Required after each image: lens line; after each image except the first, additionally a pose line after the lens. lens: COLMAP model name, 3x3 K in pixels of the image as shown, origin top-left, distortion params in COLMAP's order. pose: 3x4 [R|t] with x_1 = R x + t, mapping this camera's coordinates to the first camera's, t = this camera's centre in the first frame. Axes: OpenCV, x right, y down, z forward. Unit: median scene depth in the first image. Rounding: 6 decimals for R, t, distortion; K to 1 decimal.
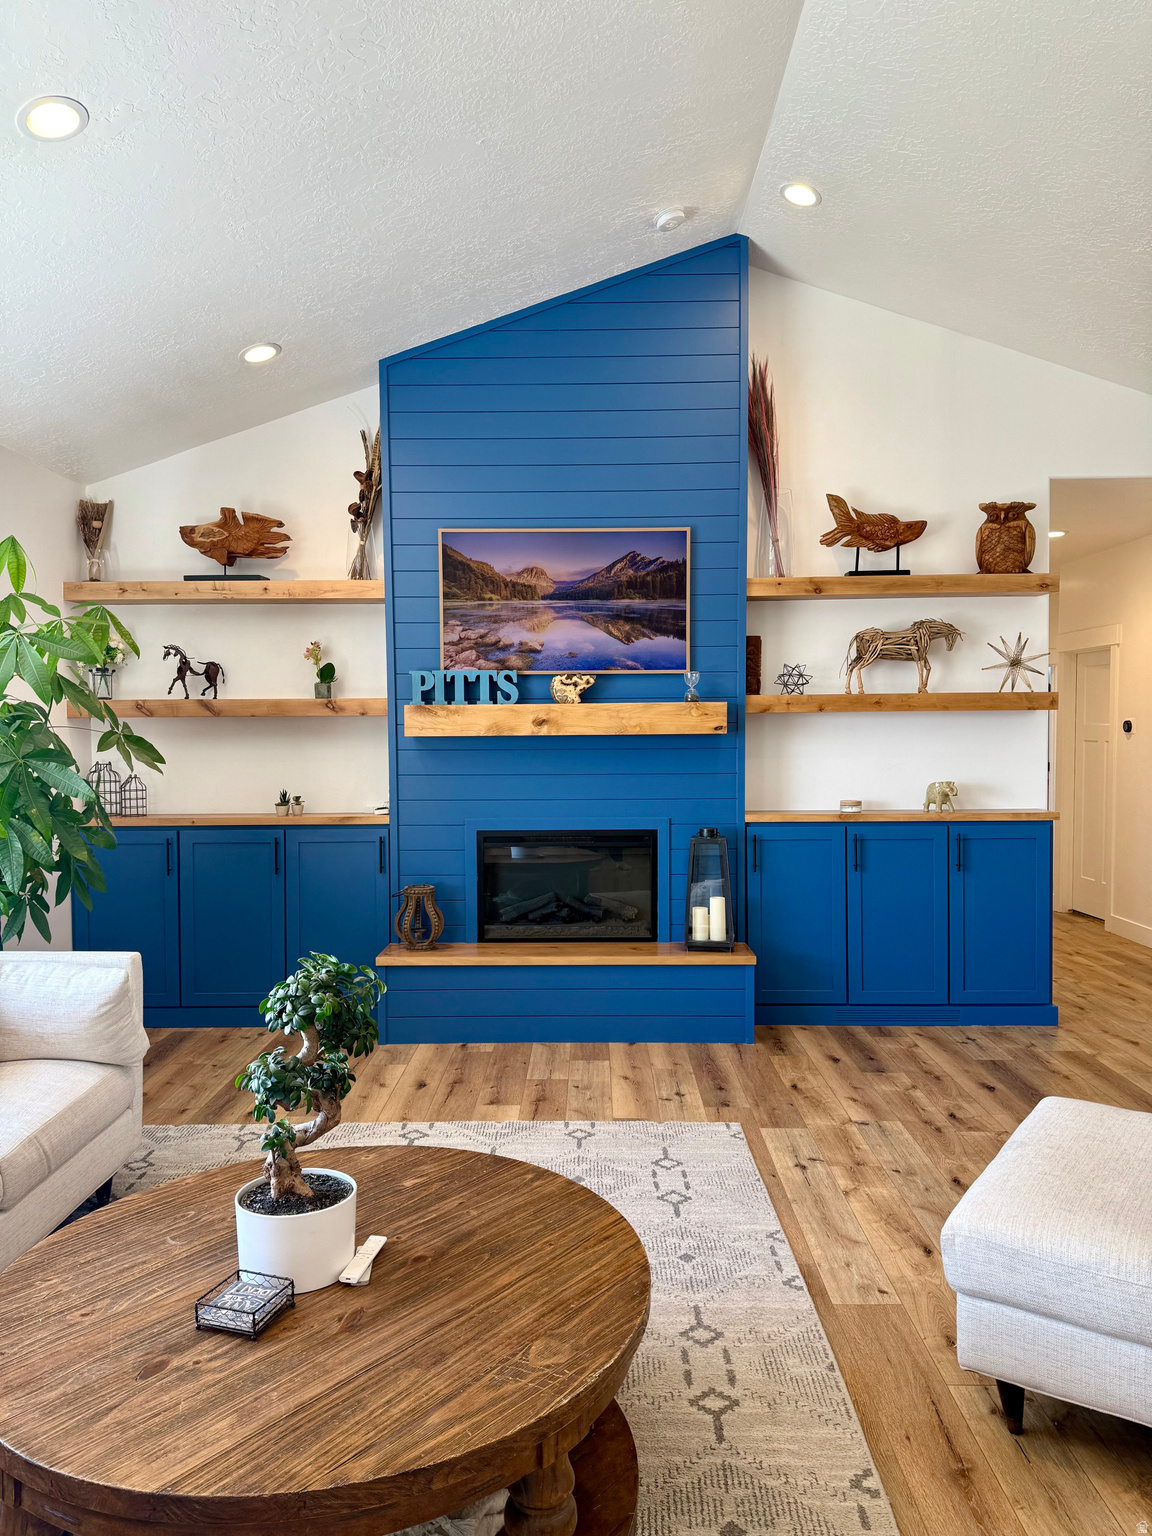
lens RADIAL K [[1078.8, 0, 576.0], [0, 1078.8, 768.0], [0, 0, 1]] dist [0.091716, -0.000476]
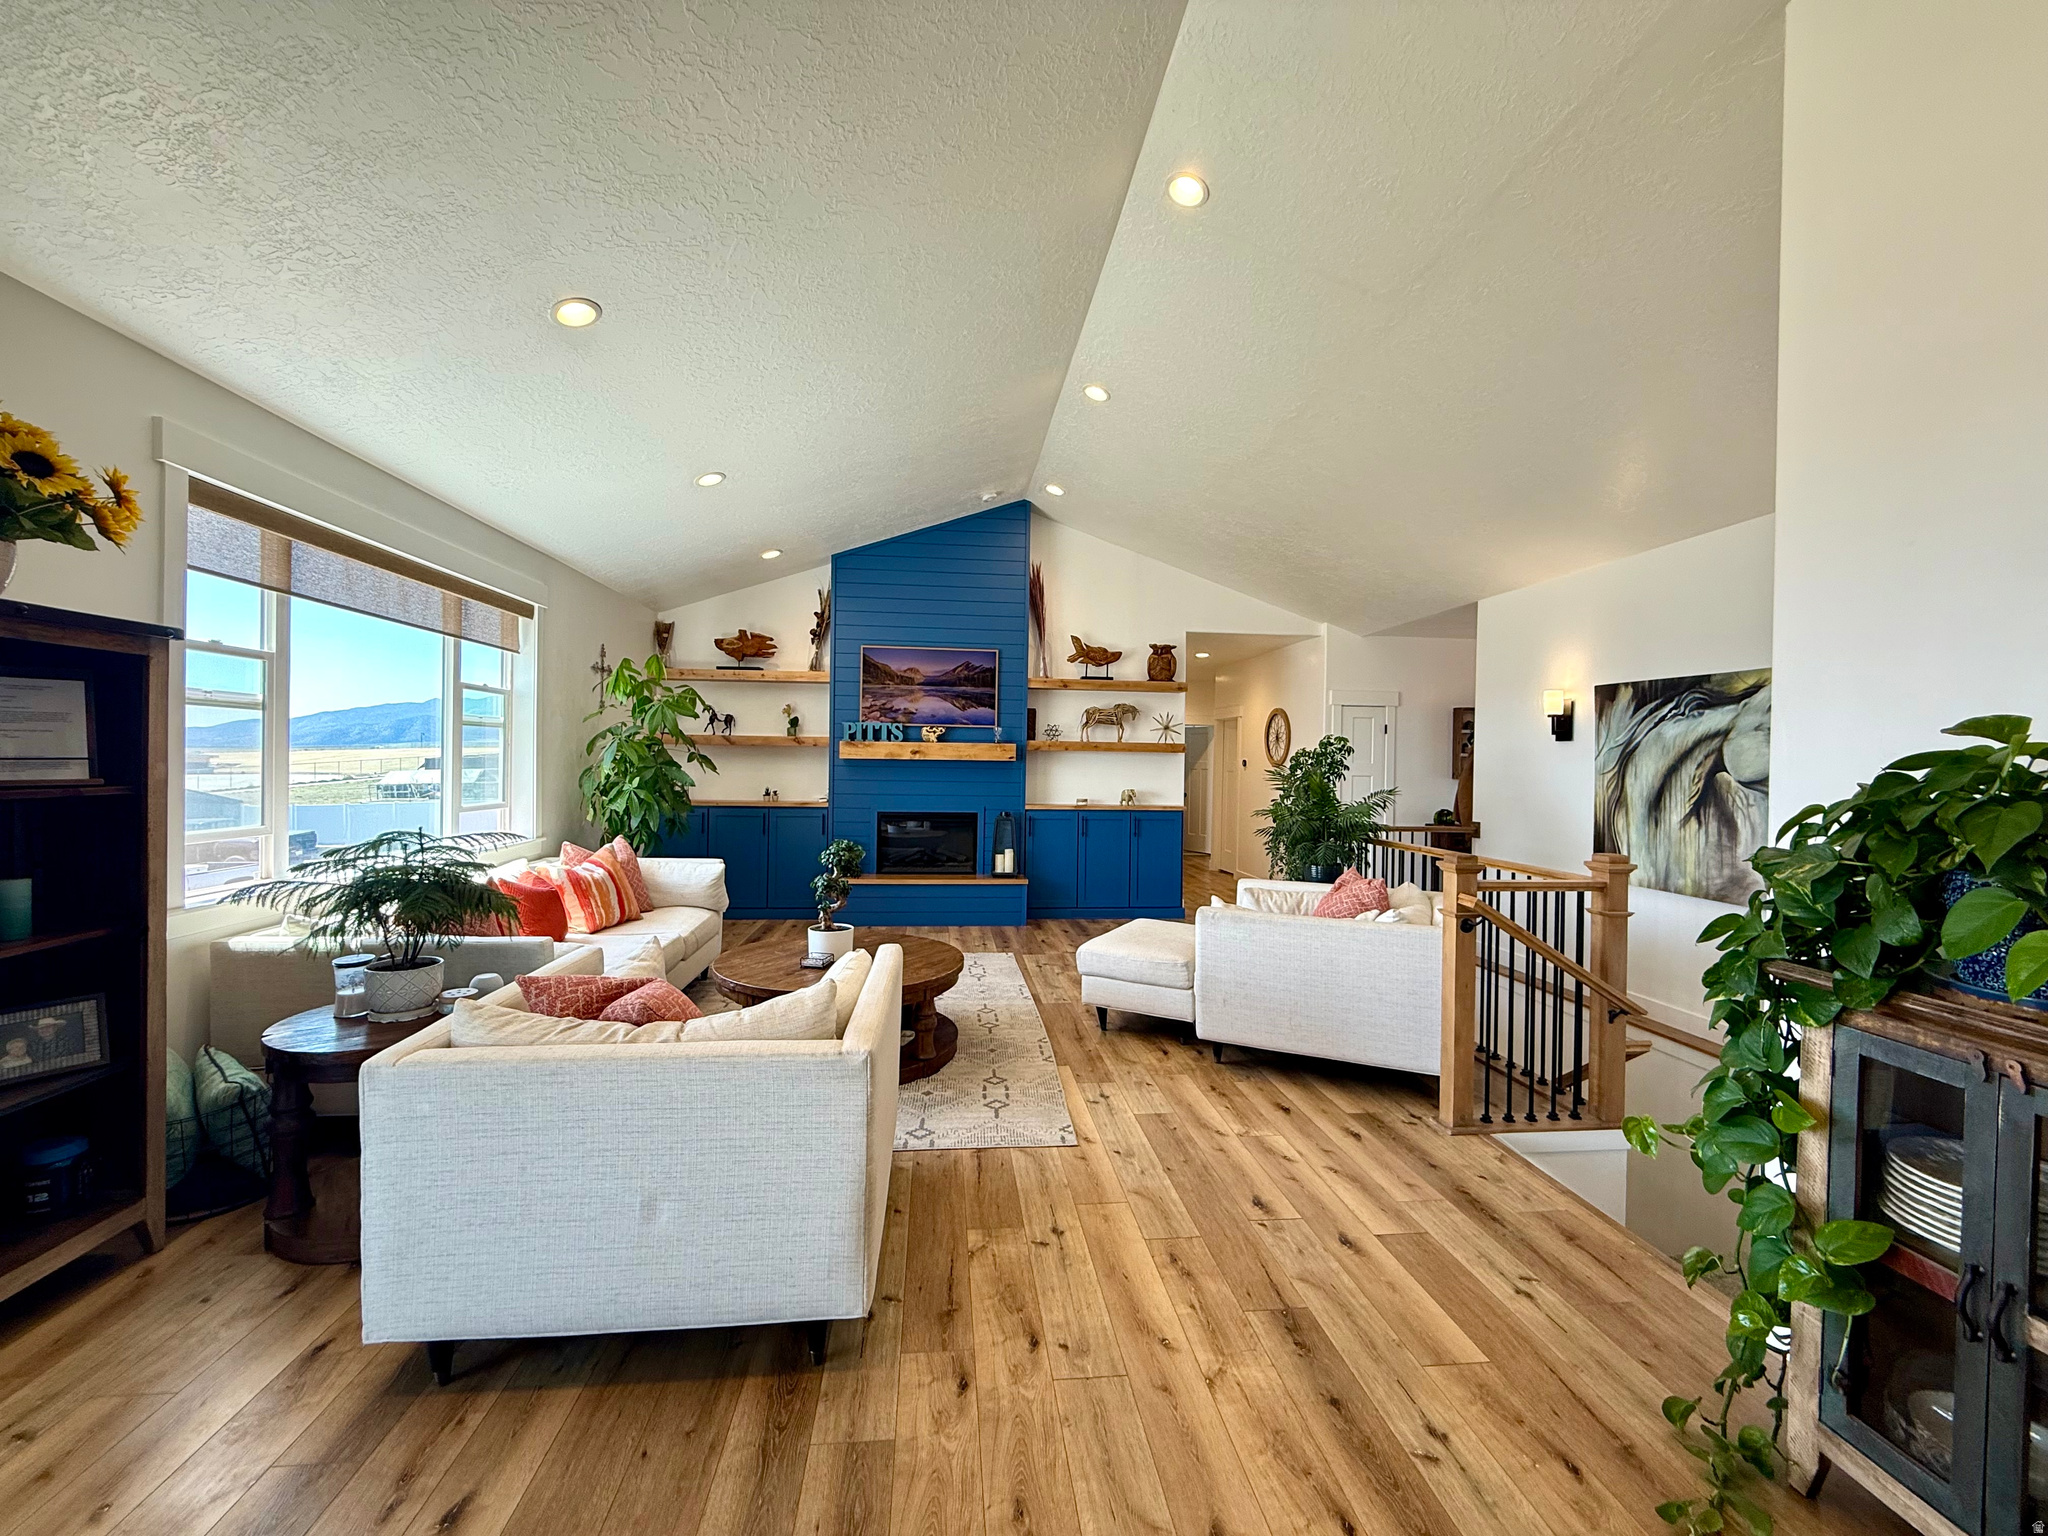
lens RADIAL K [[813.7, 0, 1018.0], [0, 813.7, 768.0], [0, 0, 1]] dist [-0.000864, 0.000030]
pose [[0.993343, 0.022405, 0.112992, -0.014340], [-0.019548, 0.999462, -0.026330, 0.016293], [-0.113522, 0.023946, 0.993247, -0.378779]]
